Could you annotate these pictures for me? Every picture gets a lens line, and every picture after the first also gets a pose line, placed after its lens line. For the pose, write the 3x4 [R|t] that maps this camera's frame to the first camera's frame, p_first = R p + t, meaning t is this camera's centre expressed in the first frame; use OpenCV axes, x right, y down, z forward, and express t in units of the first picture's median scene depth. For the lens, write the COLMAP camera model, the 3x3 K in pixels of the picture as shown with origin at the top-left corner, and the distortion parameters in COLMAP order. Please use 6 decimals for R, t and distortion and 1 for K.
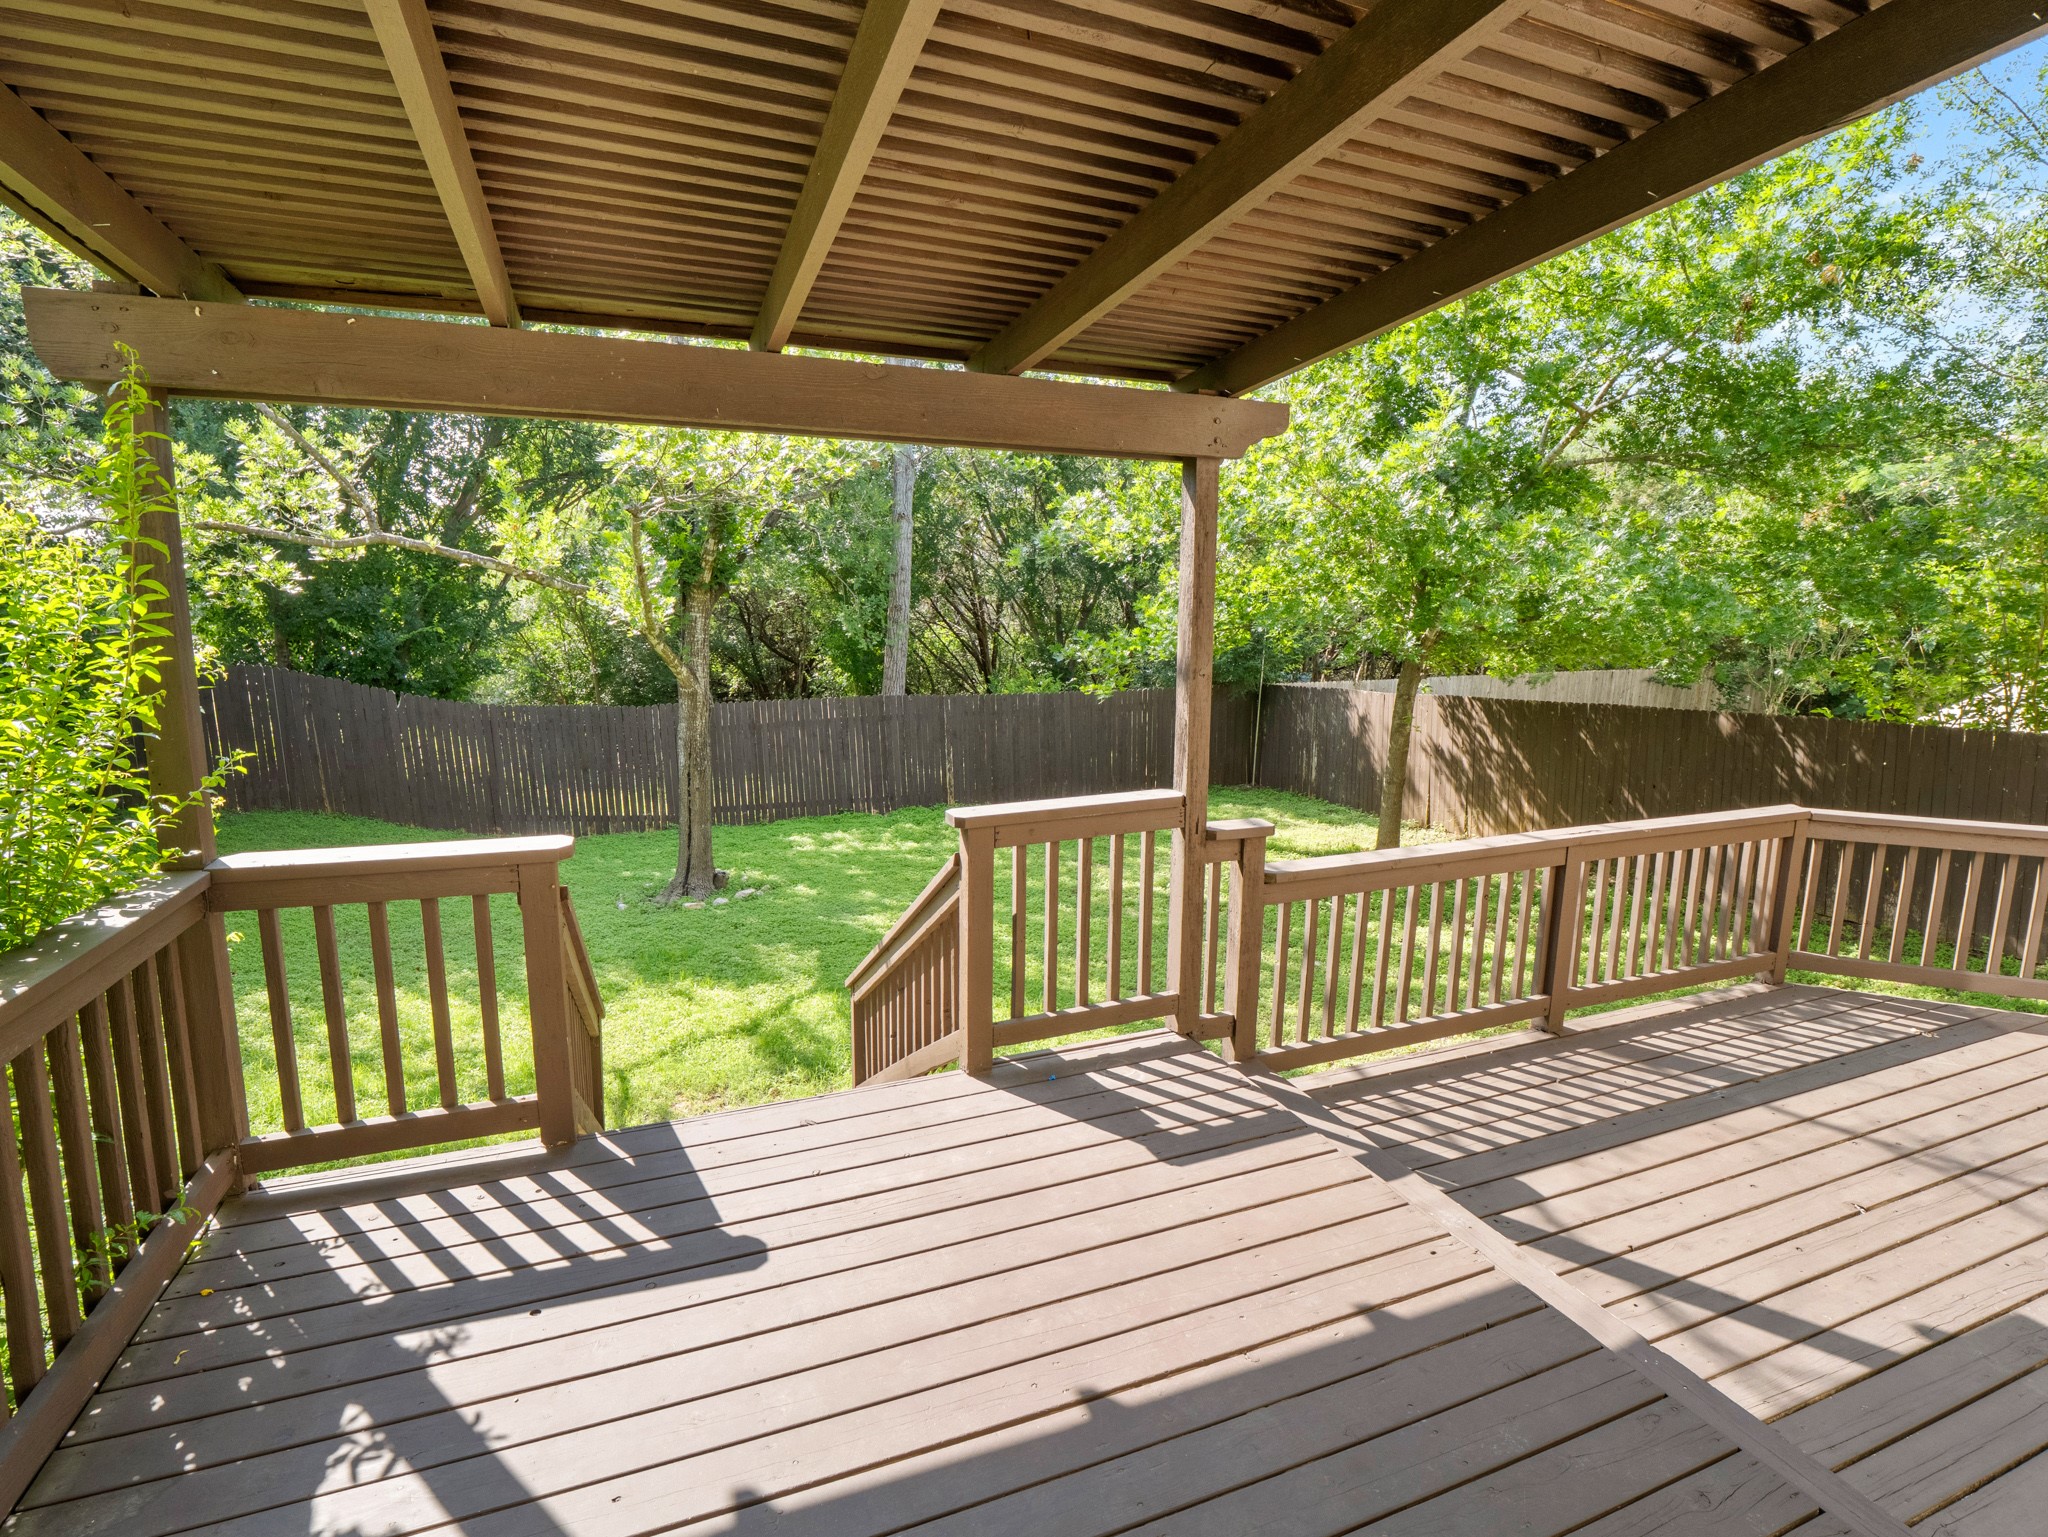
lens RADIAL K [[1033.8, 0, 1024.0], [0, 1033.8, 768.5], [0, 0, 1]] dist [0.000899, -0.012205]
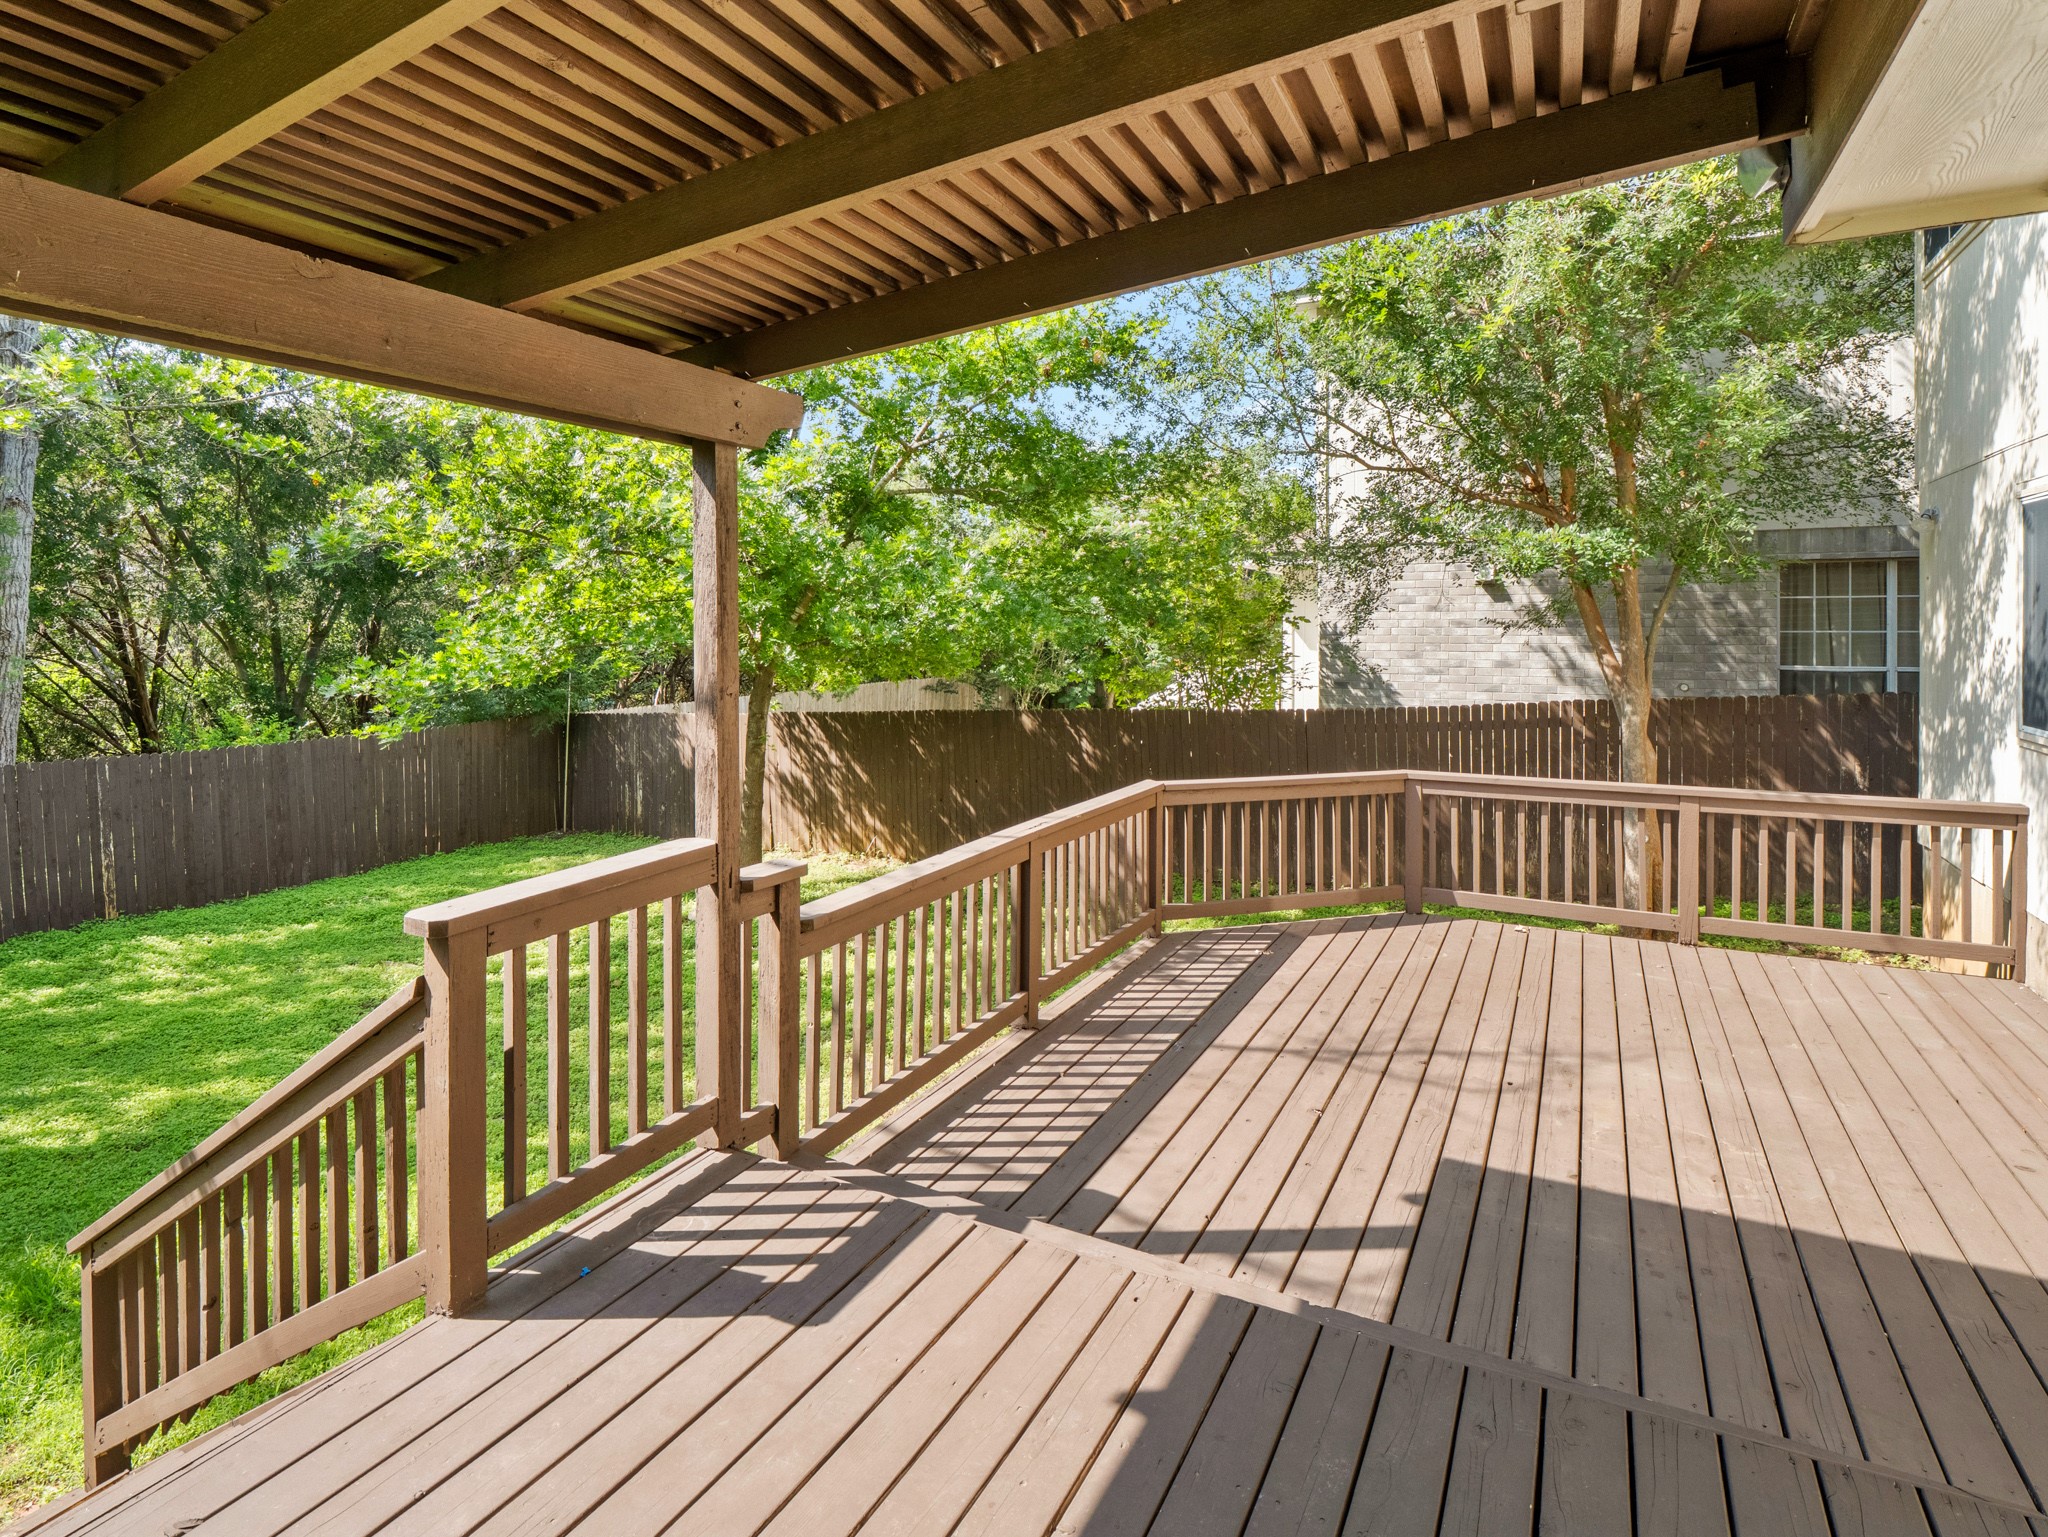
lens RADIAL K [[1063.4, 0, 1030.4], [0, 1063.4, 632.0], [0, 0, 1]] dist [-0.001732, -0.002557]
pose [[0.755066, -0.012146, 0.655537, -0.196002], [0.112662, 0.987361, -0.111473, -0.015540], [-0.645897, 0.158023, 0.746890, 0.179143]]
